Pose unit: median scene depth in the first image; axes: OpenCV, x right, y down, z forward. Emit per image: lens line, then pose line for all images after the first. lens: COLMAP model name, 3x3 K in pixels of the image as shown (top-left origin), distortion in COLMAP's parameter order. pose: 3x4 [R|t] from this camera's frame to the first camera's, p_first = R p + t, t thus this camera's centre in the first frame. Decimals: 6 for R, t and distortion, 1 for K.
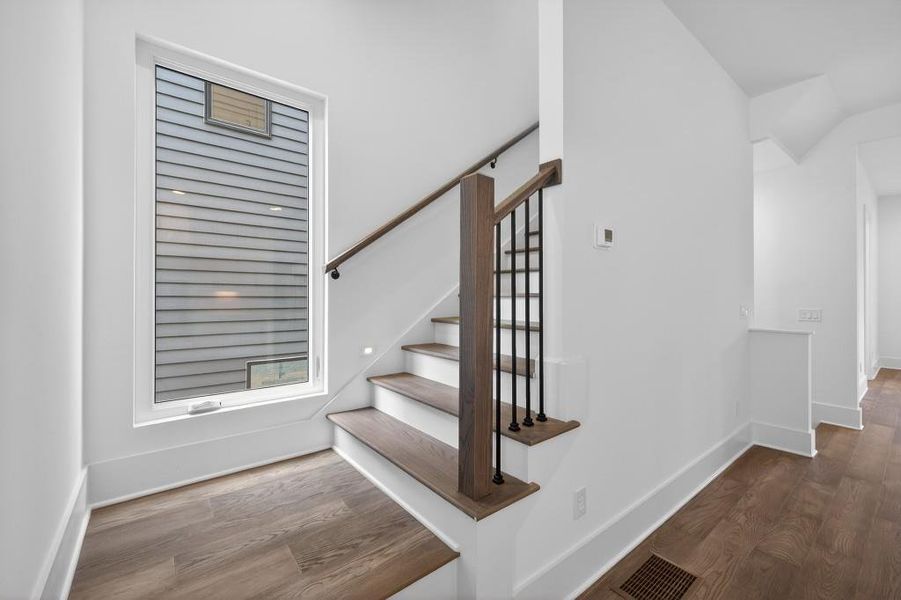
lens RADIAL K [[376.1, 0, 449.8], [0, 376.1, 292.2], [0, 0, 1]] dist [0.010253, -0.000359]
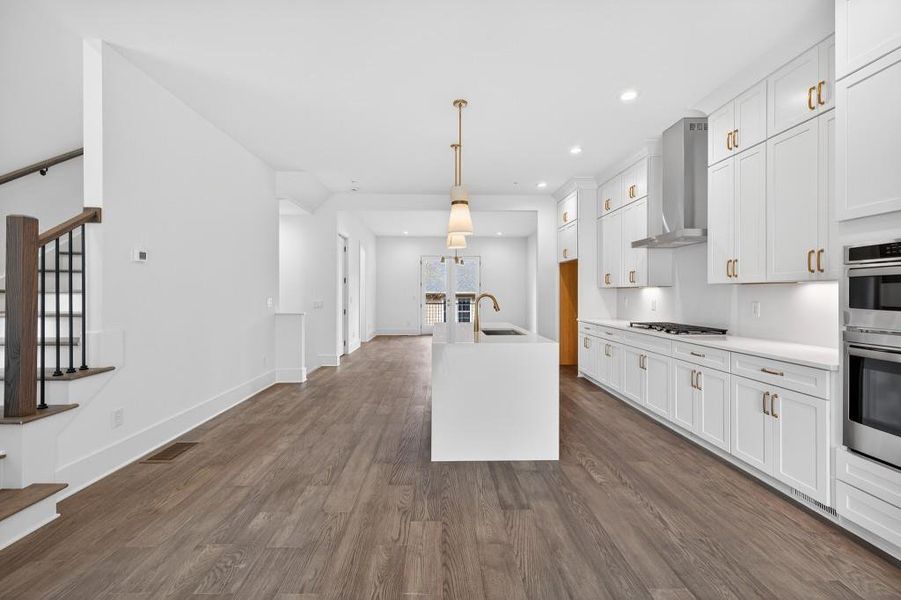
lens RADIAL K [[376.1, 0, 449.8], [0, 376.1, 292.2], [0, 0, 1]] dist [0.010253, -0.000359]
pose [[0.598180, 0.000498, 0.801362, -0.120334], [-0.007633, 0.999958, 0.005076, -0.009926], [-0.801326, -0.009153, 0.598158, -1.233937]]
